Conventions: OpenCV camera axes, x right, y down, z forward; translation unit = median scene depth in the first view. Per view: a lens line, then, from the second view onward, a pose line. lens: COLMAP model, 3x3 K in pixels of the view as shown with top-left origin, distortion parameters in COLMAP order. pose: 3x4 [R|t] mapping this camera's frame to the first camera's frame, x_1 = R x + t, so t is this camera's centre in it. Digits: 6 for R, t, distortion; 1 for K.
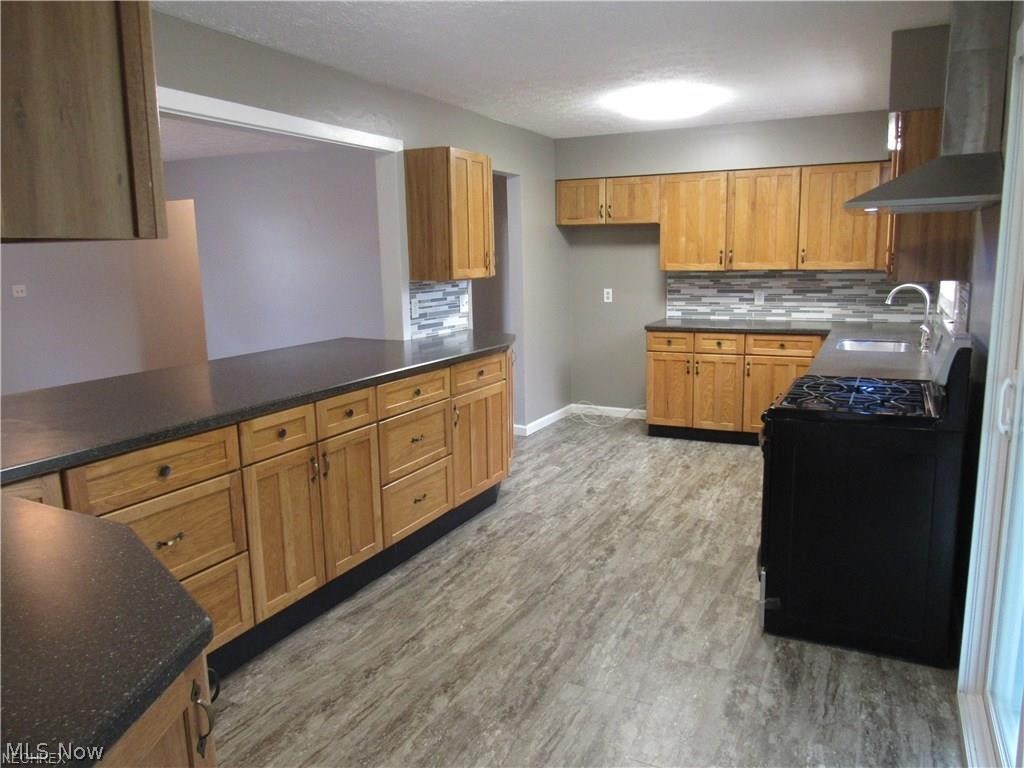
lens RADIAL K [[732.0, 0, 510.7], [0, 732.0, 382.8], [0, 0, 1]] dist [-0.029175, 0.011035]
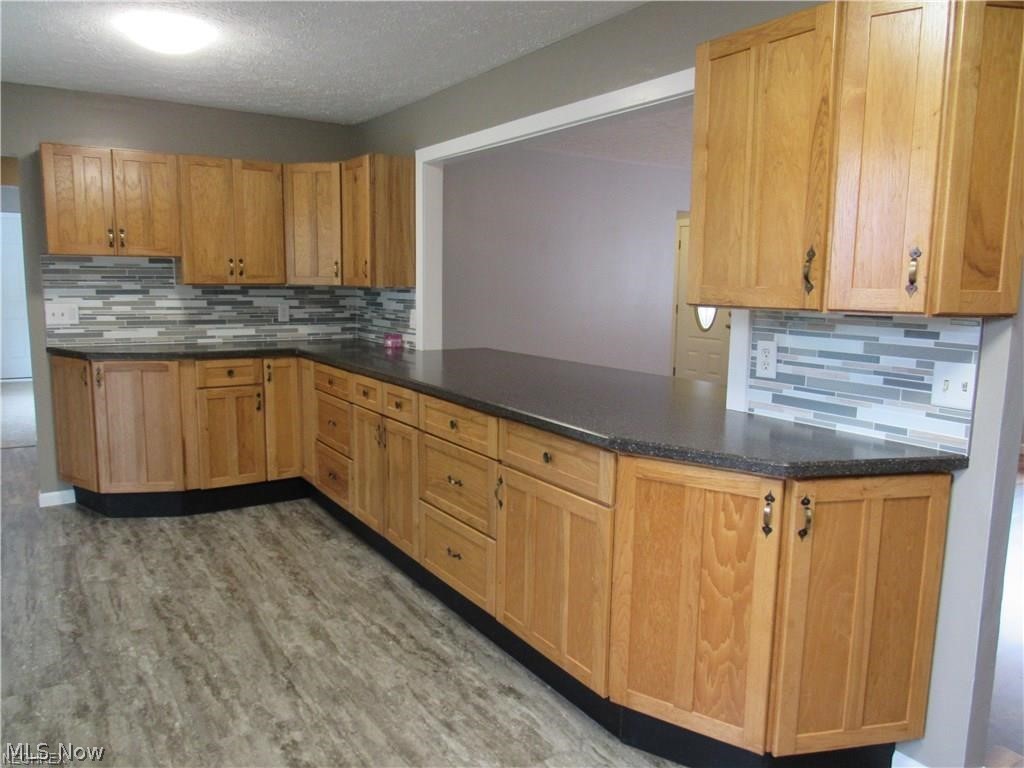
lens RADIAL K [[732.0, 0, 510.5], [0, 732.0, 381.7], [0, 0, 1]] dist [-0.029175, 0.011035]
pose [[-0.492572, 0.126160, -0.861079, 0.548149], [-0.159220, 0.959672, 0.231685, -0.236136], [0.855583, 0.251223, -0.452620, 1.430281]]
